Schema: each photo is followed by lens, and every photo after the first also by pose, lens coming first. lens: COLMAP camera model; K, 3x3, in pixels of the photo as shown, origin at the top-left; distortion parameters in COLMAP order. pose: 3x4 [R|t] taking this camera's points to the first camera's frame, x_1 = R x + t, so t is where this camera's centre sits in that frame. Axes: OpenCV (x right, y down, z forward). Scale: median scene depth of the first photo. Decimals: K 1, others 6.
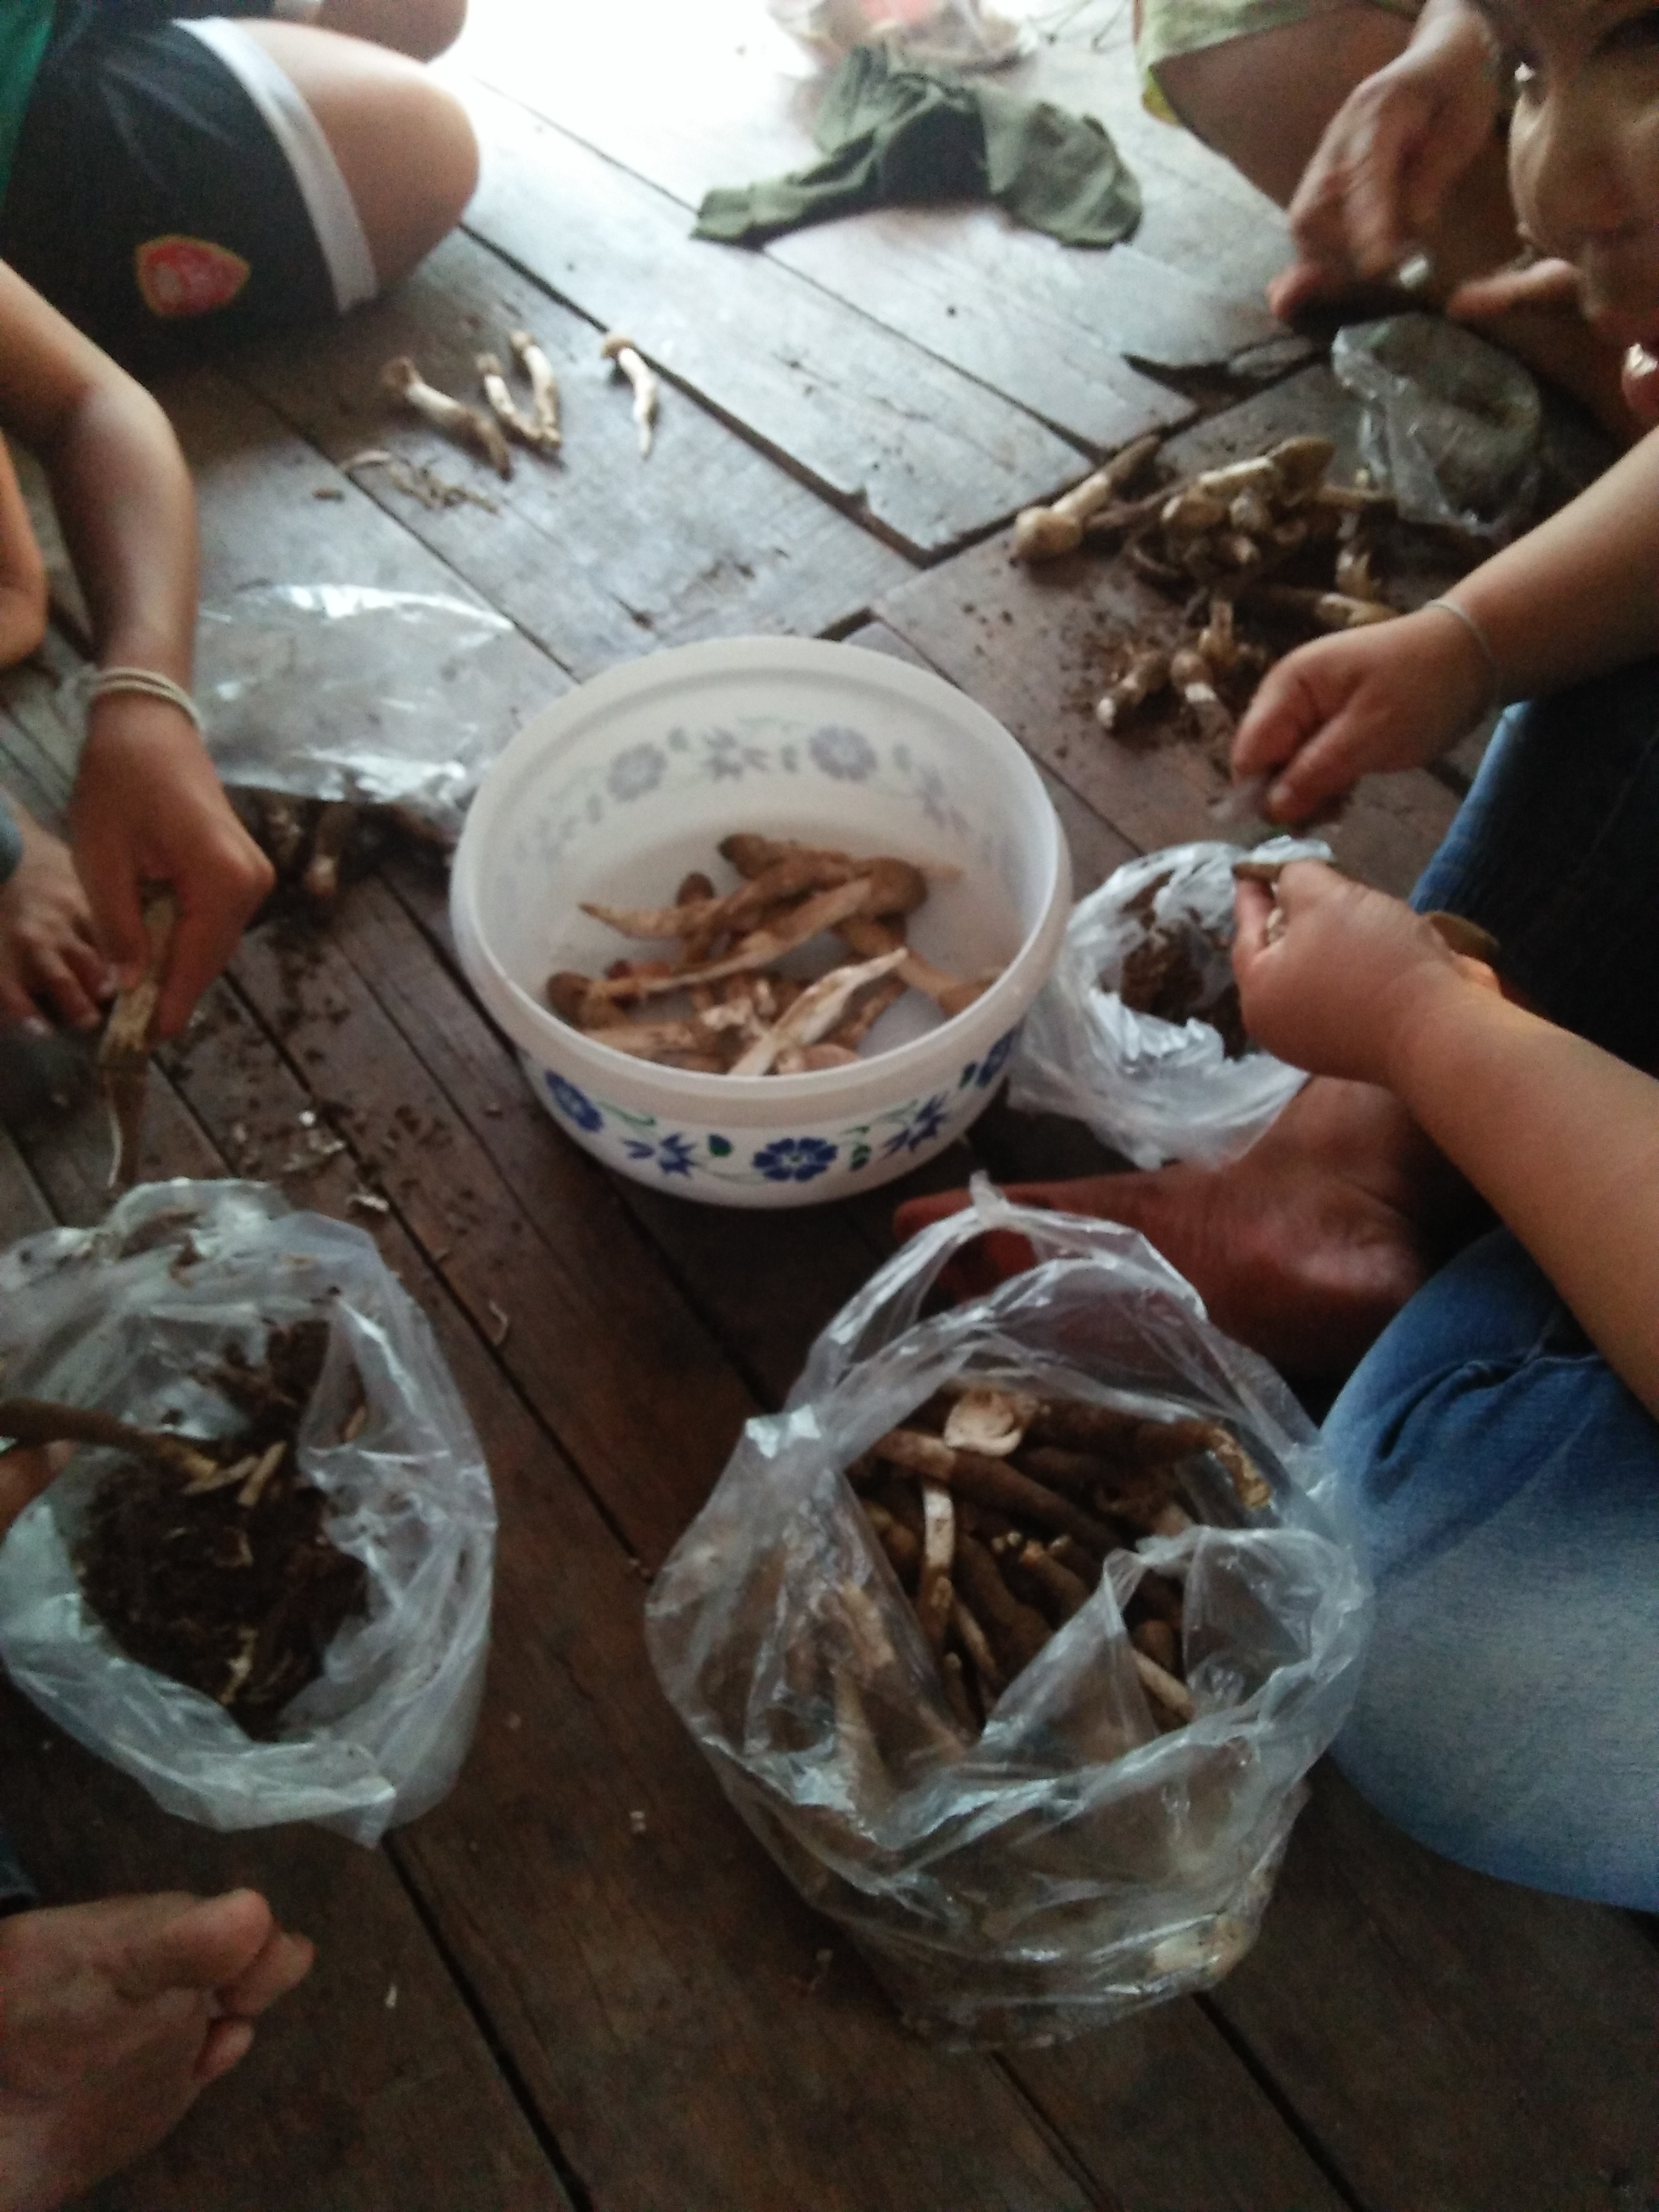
lens RADIAL K [[1677.3, 0, 781.6], [0, 1677.3, 1108.5], [0, 0, 1]] dist [0.053365, -0.106364]
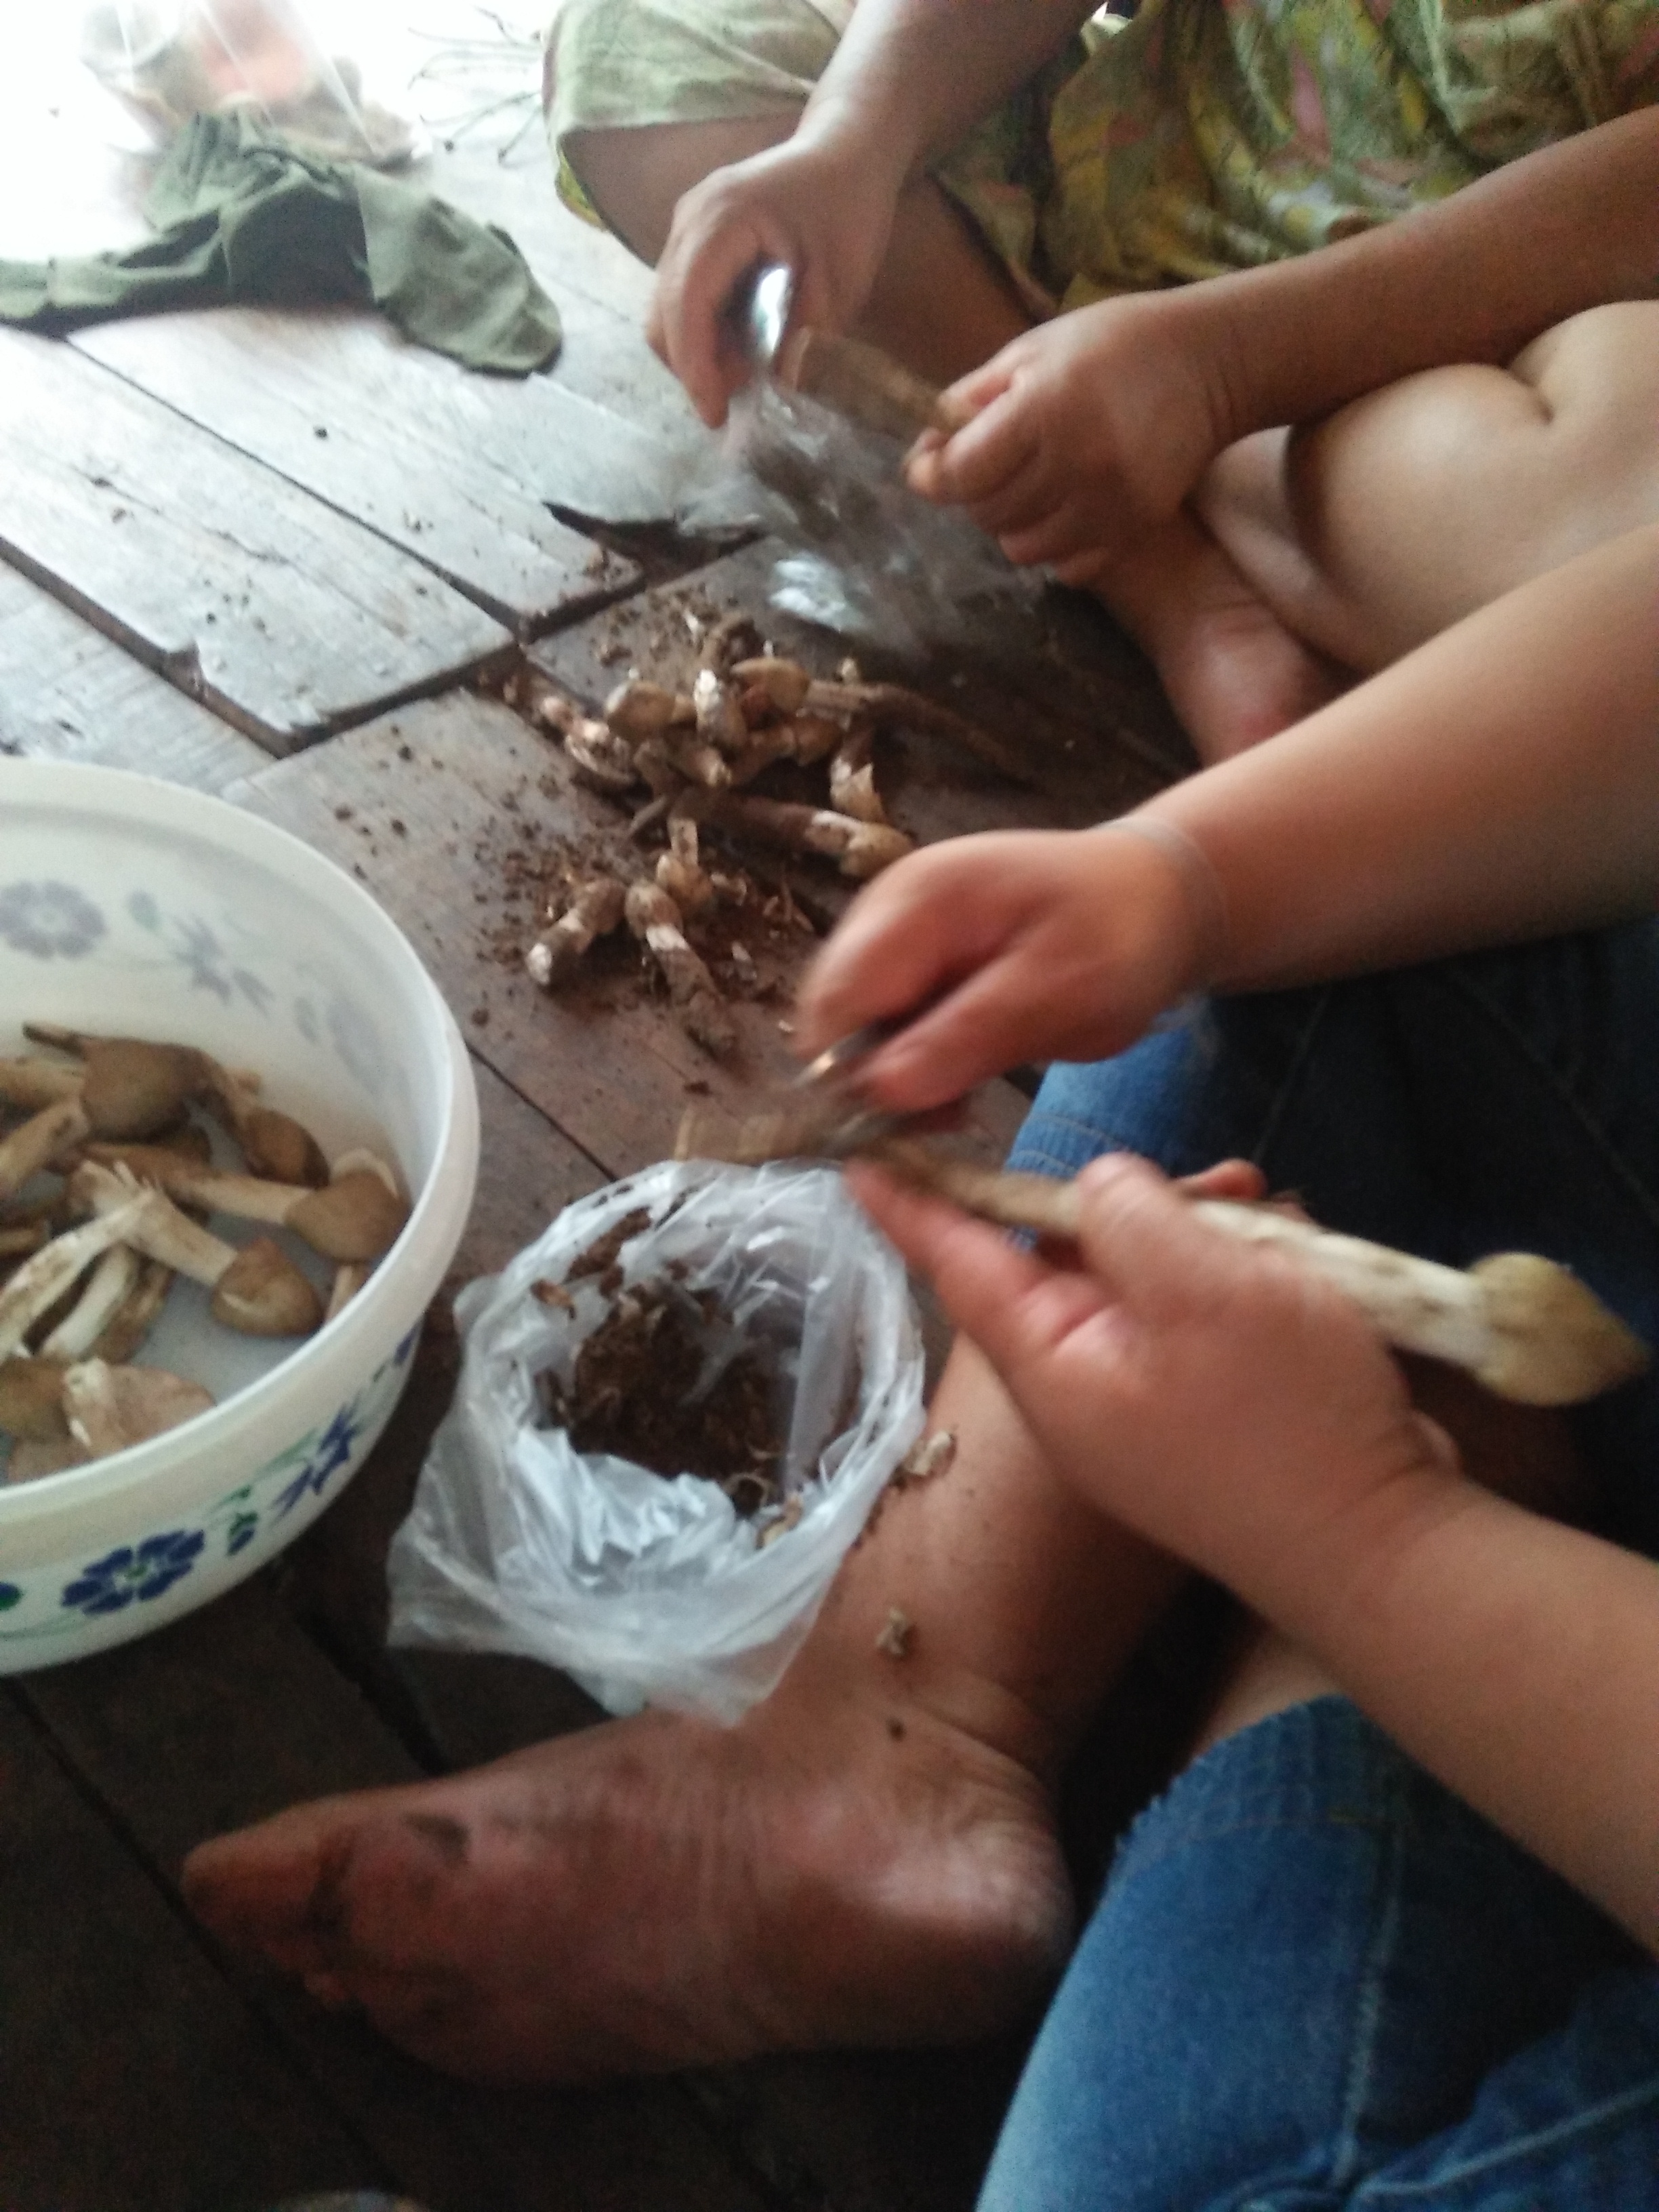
lens RADIAL K [[1677.3, 0, 781.6], [0, 1677.3, 1108.5], [0, 0, 1]] dist [0.053365, -0.106364]
pose [[0.952797, -0.026130, 0.302482, 0.064106], [0.058850, 0.993289, -0.099569, -0.084907], [-0.297850, 0.112670, 0.947940, 0.263489]]
